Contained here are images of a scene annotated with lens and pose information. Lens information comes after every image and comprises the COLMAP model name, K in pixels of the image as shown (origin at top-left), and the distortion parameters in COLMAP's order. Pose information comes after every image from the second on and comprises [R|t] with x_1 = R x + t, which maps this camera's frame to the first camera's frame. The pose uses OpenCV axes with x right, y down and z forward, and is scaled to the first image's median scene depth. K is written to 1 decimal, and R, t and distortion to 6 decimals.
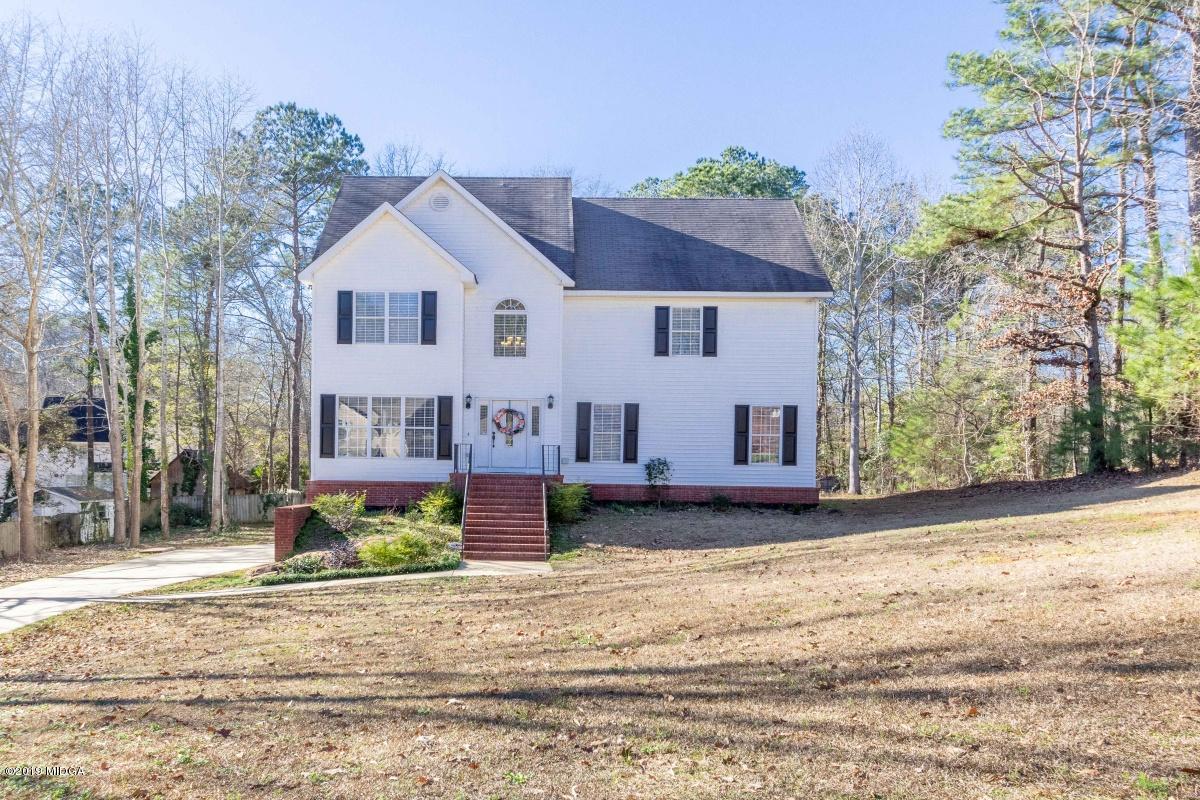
lens RADIAL K [[771.4, 0, 600.0], [0, 771.4, 400.0], [0, 0, 1]] dist [-0.001502, -0.001072]
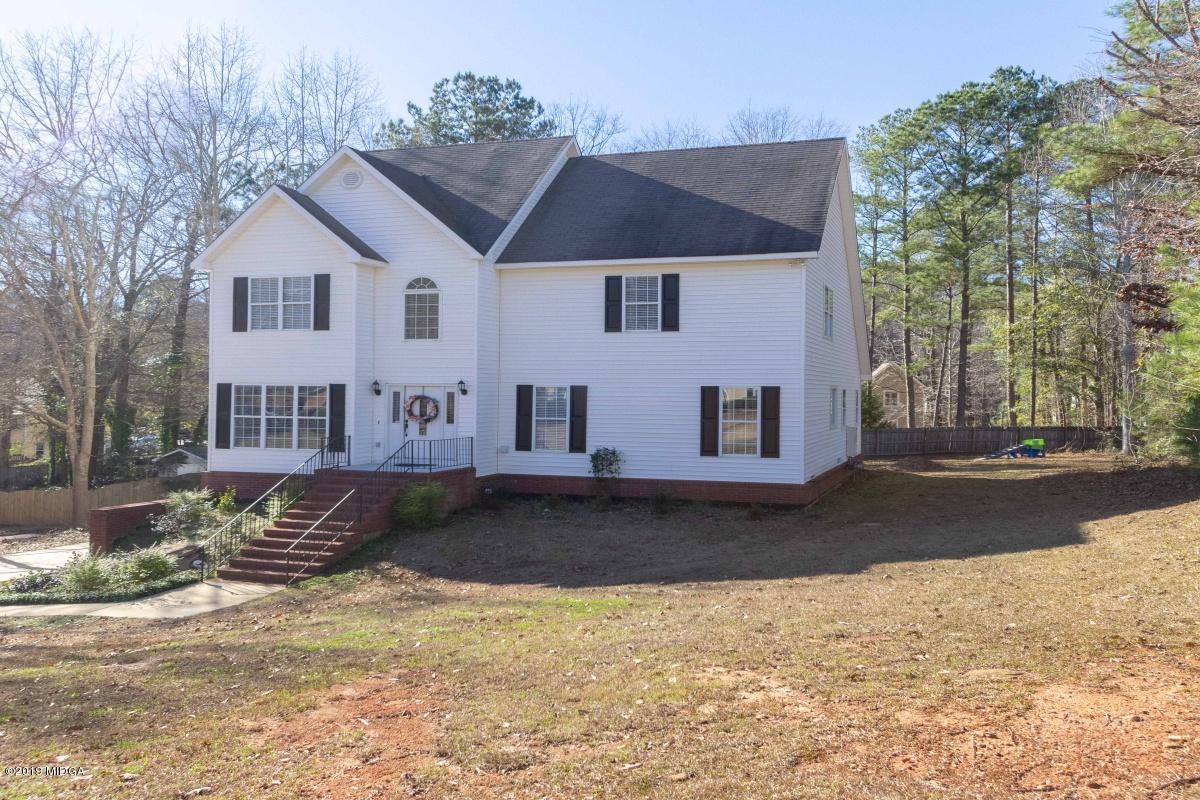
lens RADIAL K [[790.6, 0, 599.9], [0, 790.6, 342.5], [0, 0, 1]] dist [-0.004965, -0.000882]
pose [[0.969670, -0.013710, -0.244034, 0.292538], [0.010534, 0.999842, -0.014317, -0.032792], [0.244191, 0.011312, 0.969661, 0.115360]]
